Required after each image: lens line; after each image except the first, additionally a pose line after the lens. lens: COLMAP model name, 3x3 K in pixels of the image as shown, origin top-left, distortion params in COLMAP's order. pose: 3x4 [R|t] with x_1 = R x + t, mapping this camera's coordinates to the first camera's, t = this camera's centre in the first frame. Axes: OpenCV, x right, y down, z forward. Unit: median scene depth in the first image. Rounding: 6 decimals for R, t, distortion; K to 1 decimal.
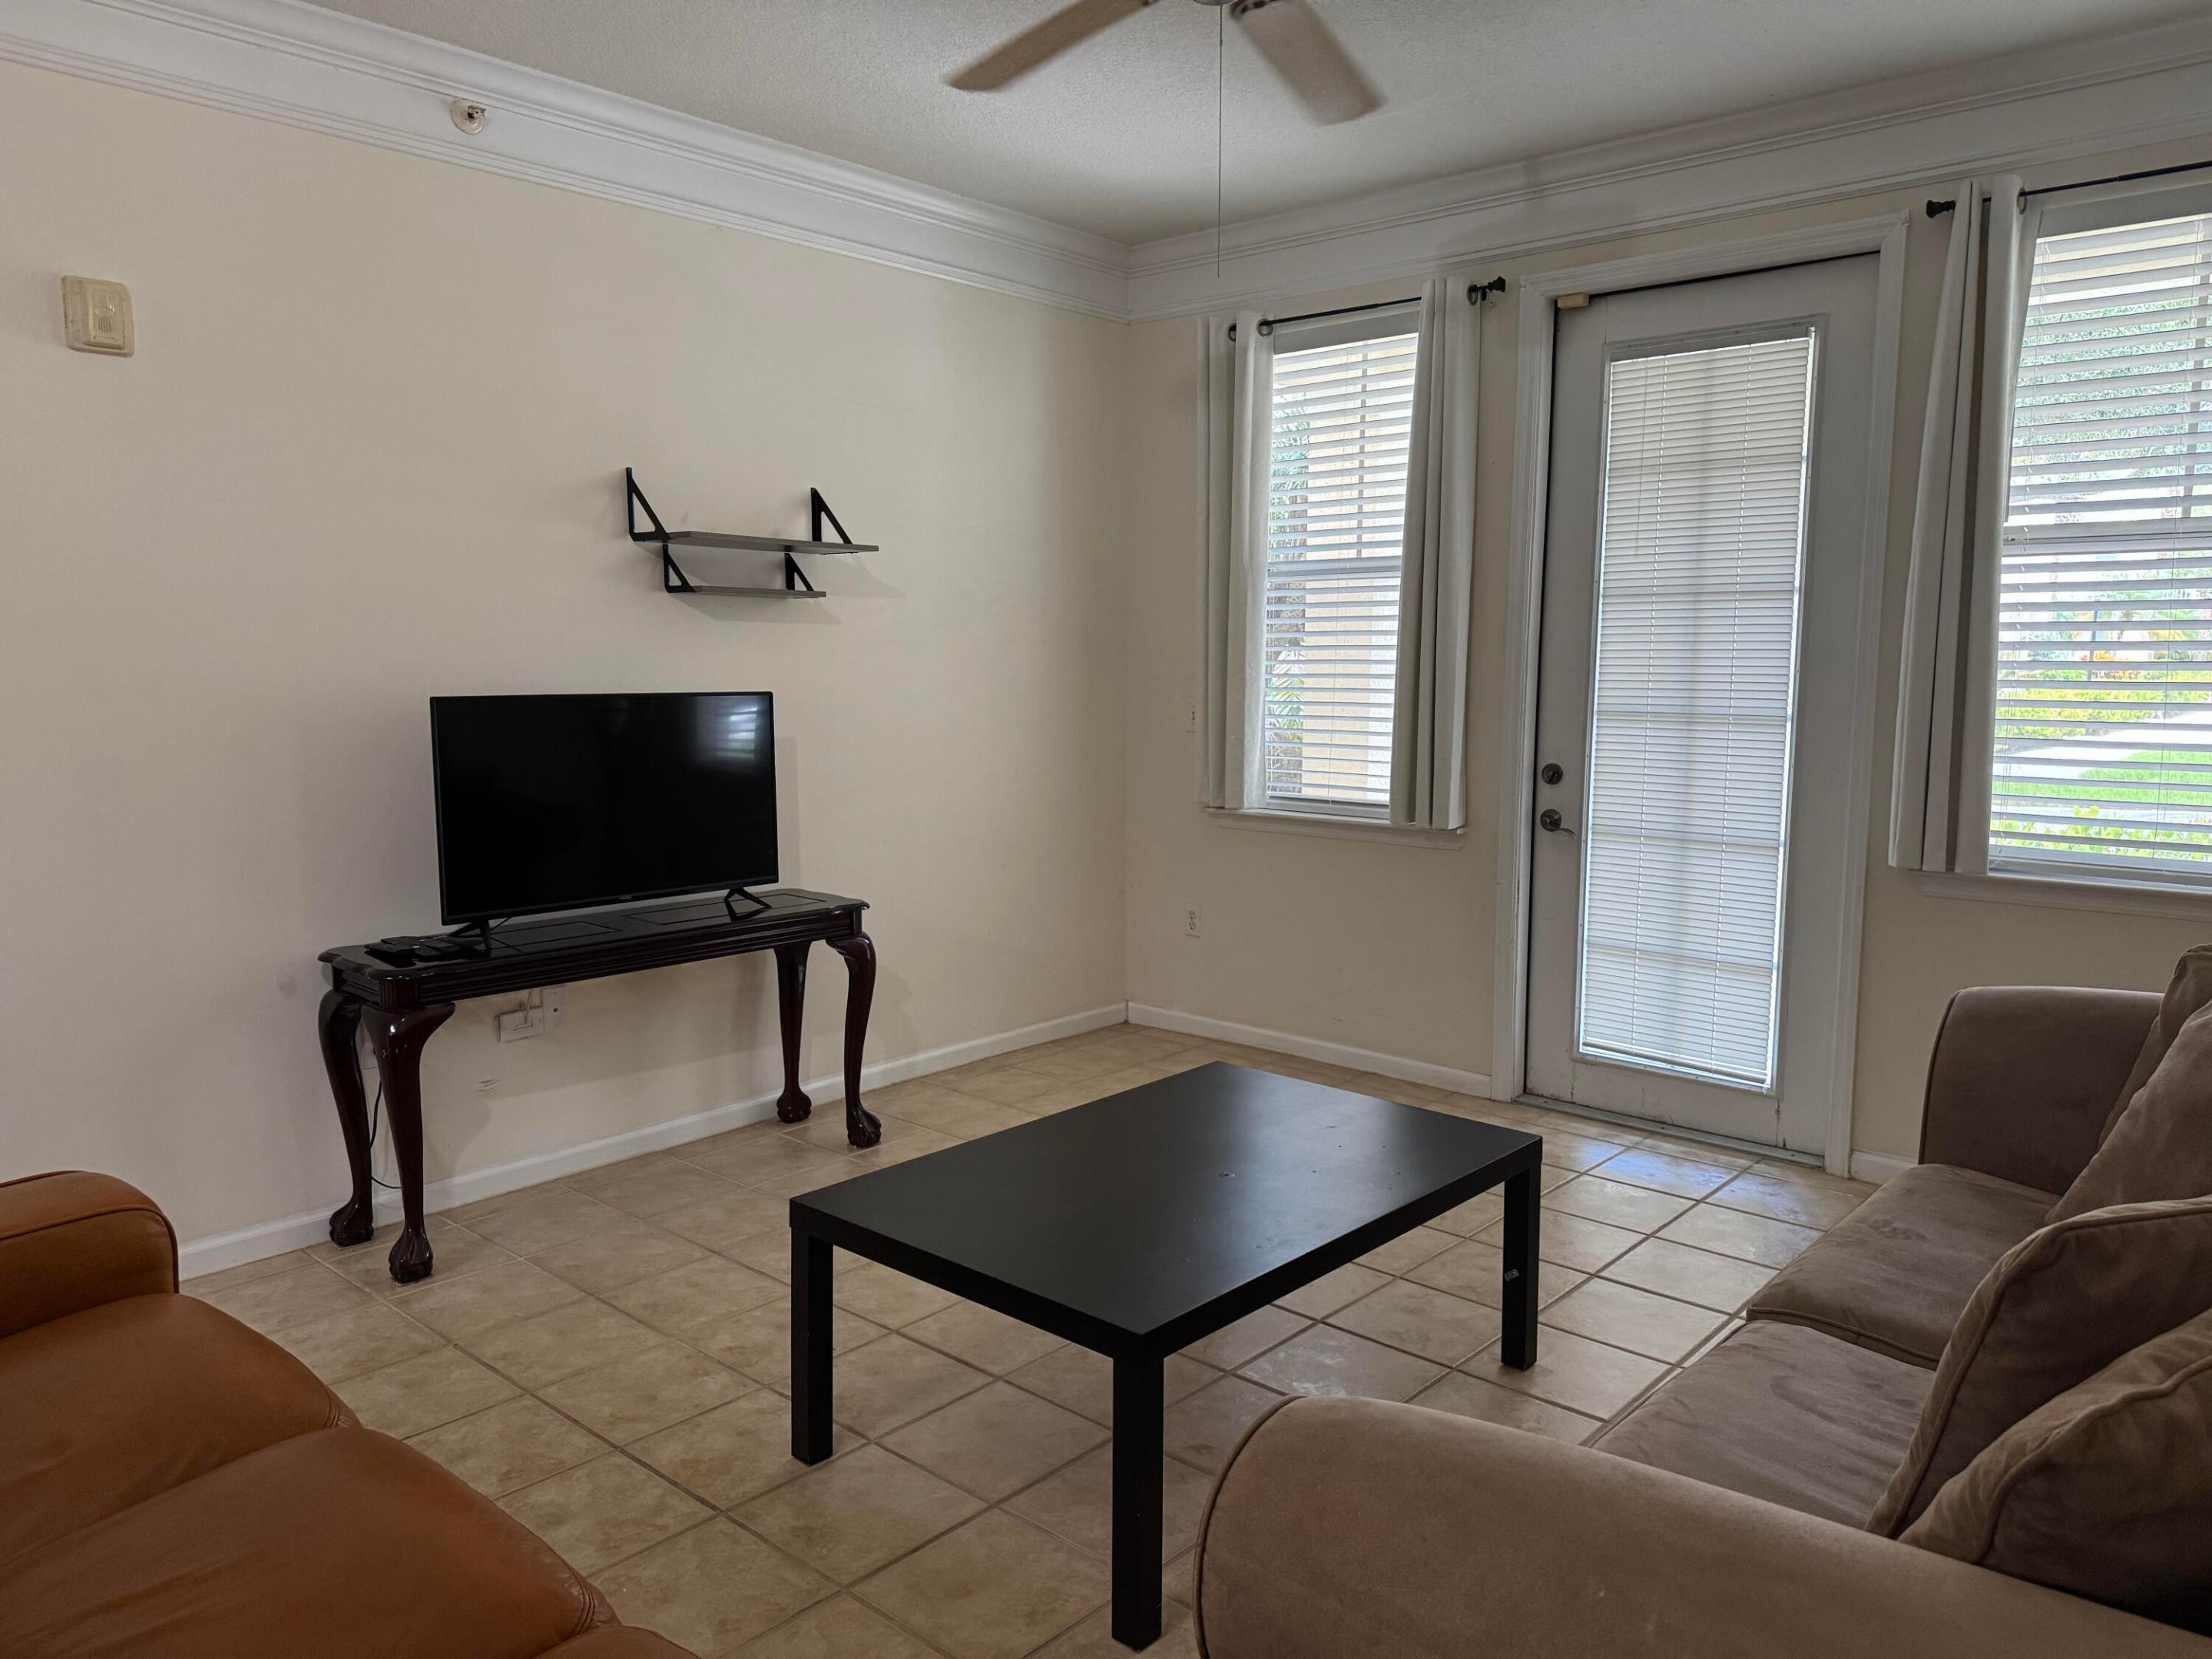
lens RADIAL K [[1529.9, 0, 1108.8], [0, 1529.9, 881.9], [0, 0, 1]] dist [0.055347, -0.105146]
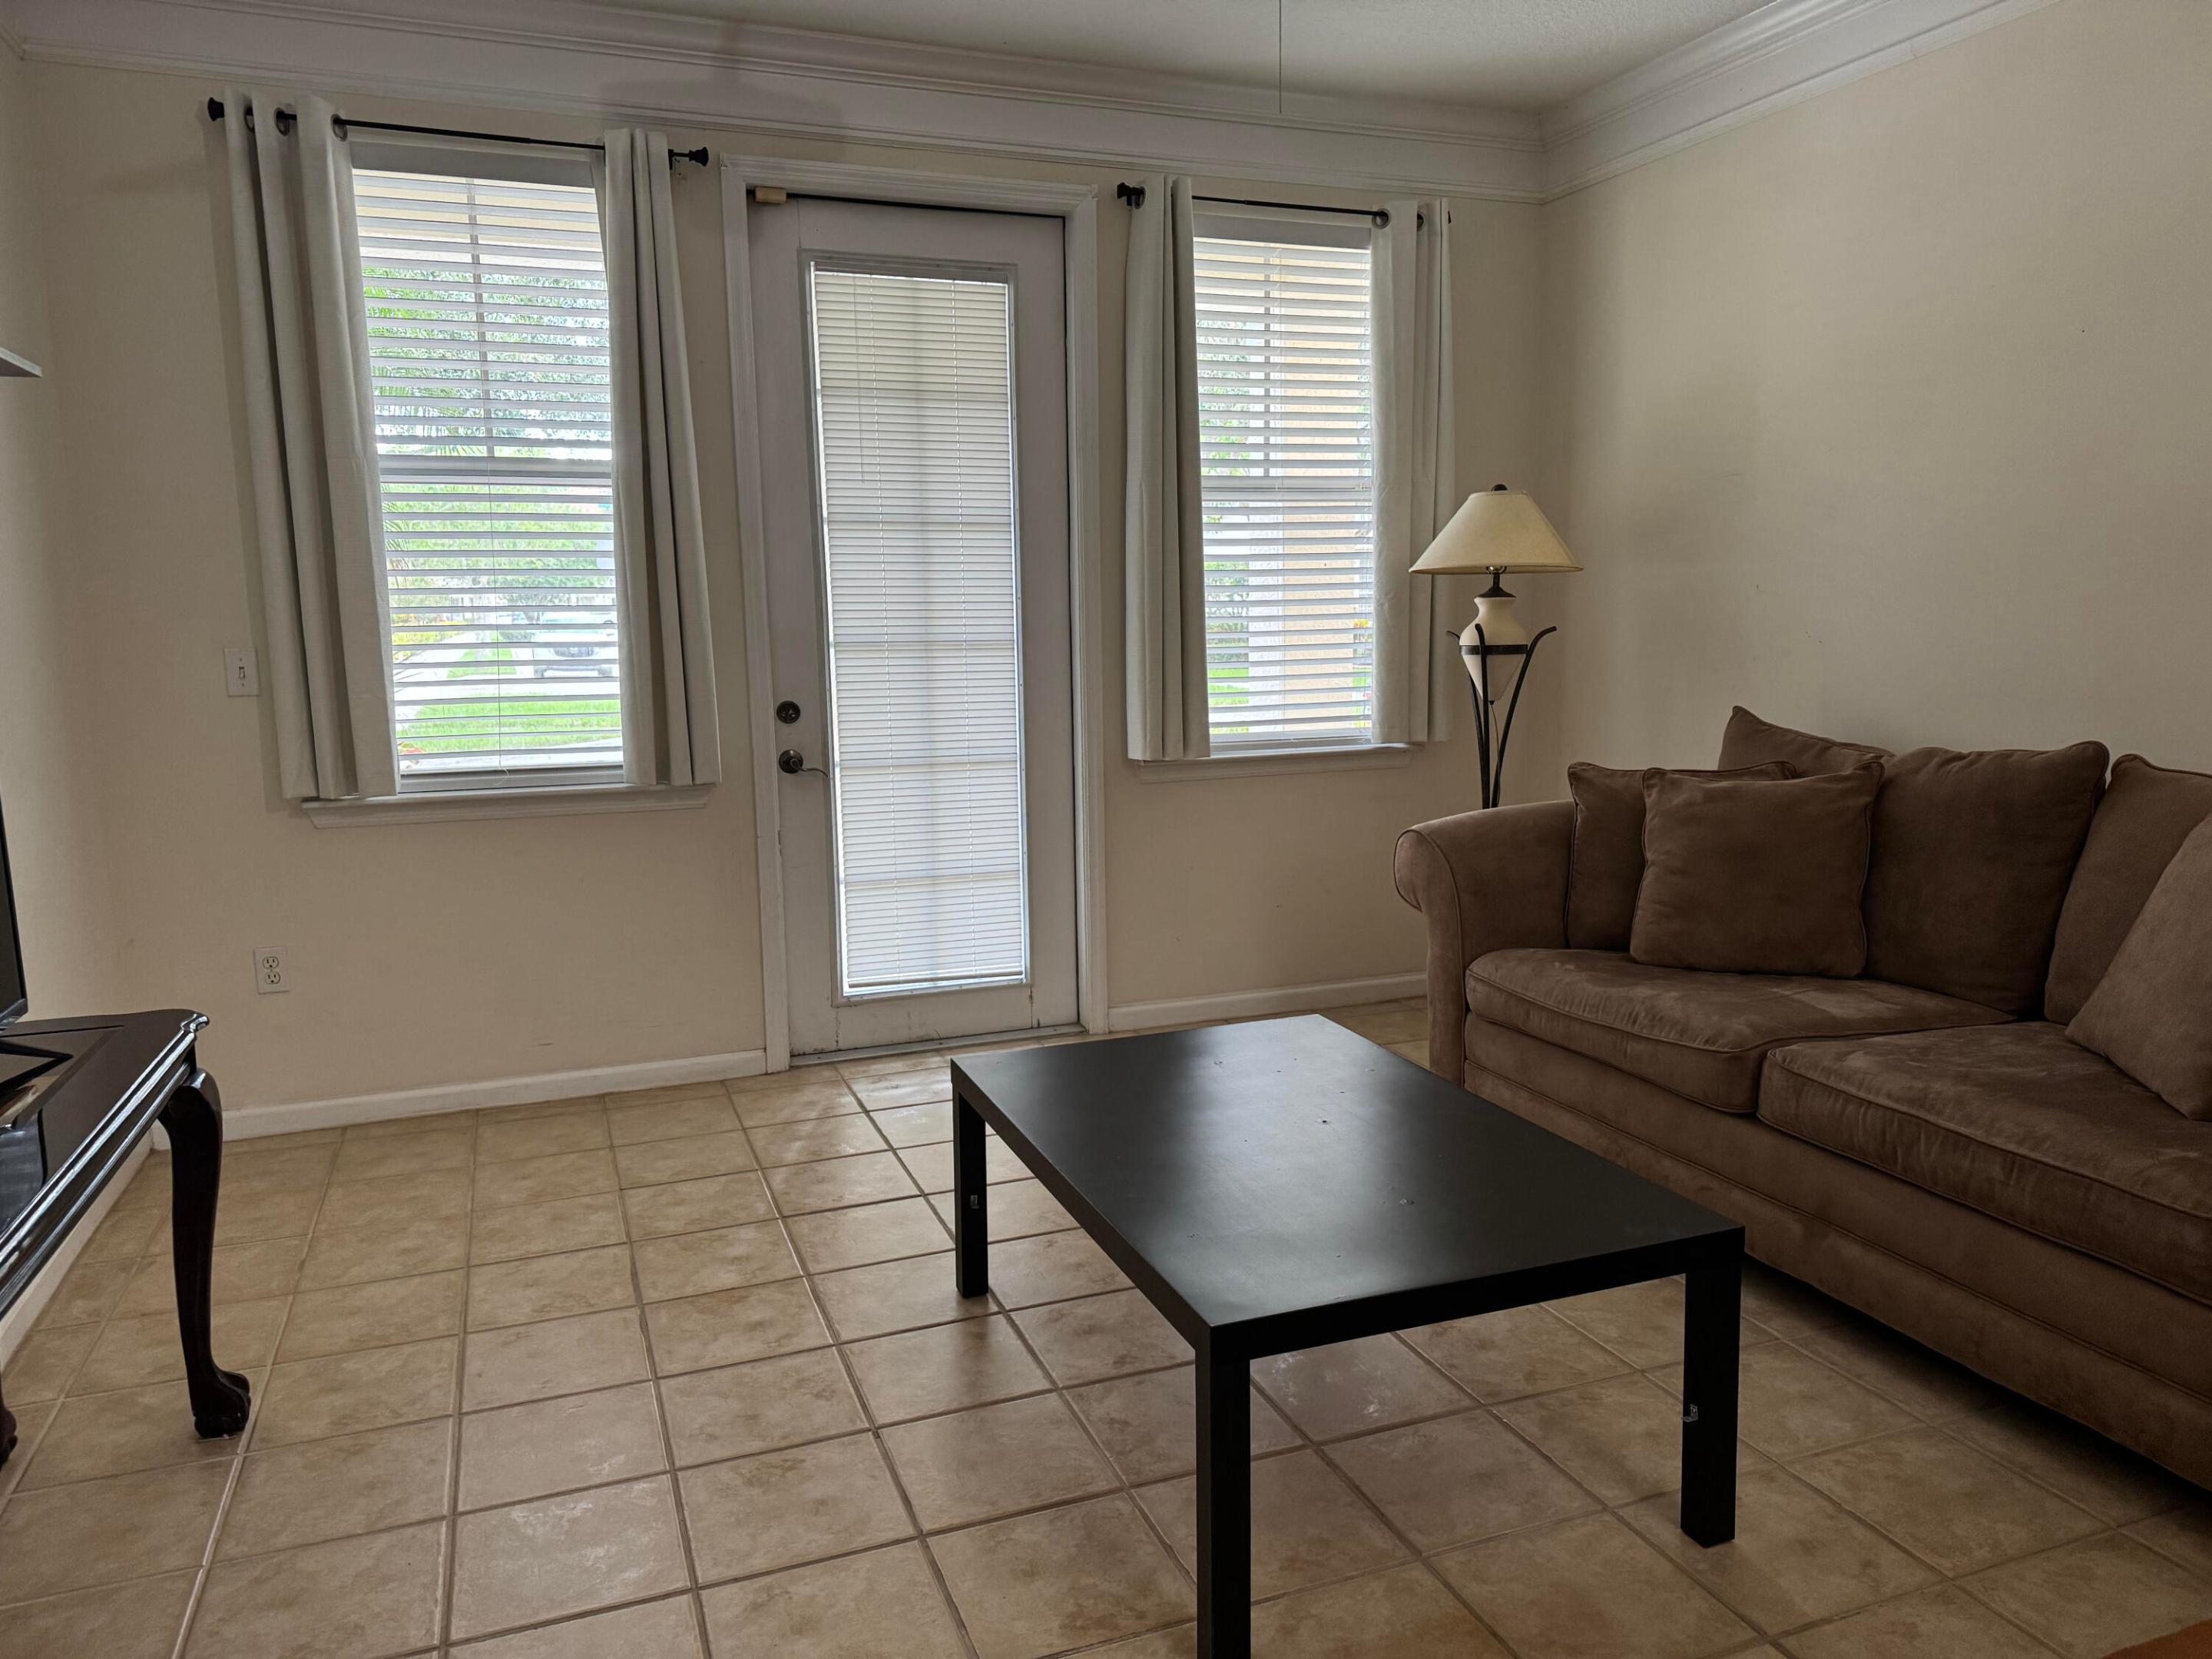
lens RADIAL K [[1562.0, 0, 1135.9], [0, 1562.0, 860.5], [0, 0, 1]] dist [0.171491, -0.327345]
pose [[0.427878, -0.159471, 0.889657, -0.515343], [0.141236, 0.984017, 0.108458, -0.058582], [-0.892733, 0.079245, 0.443562, 0.415789]]
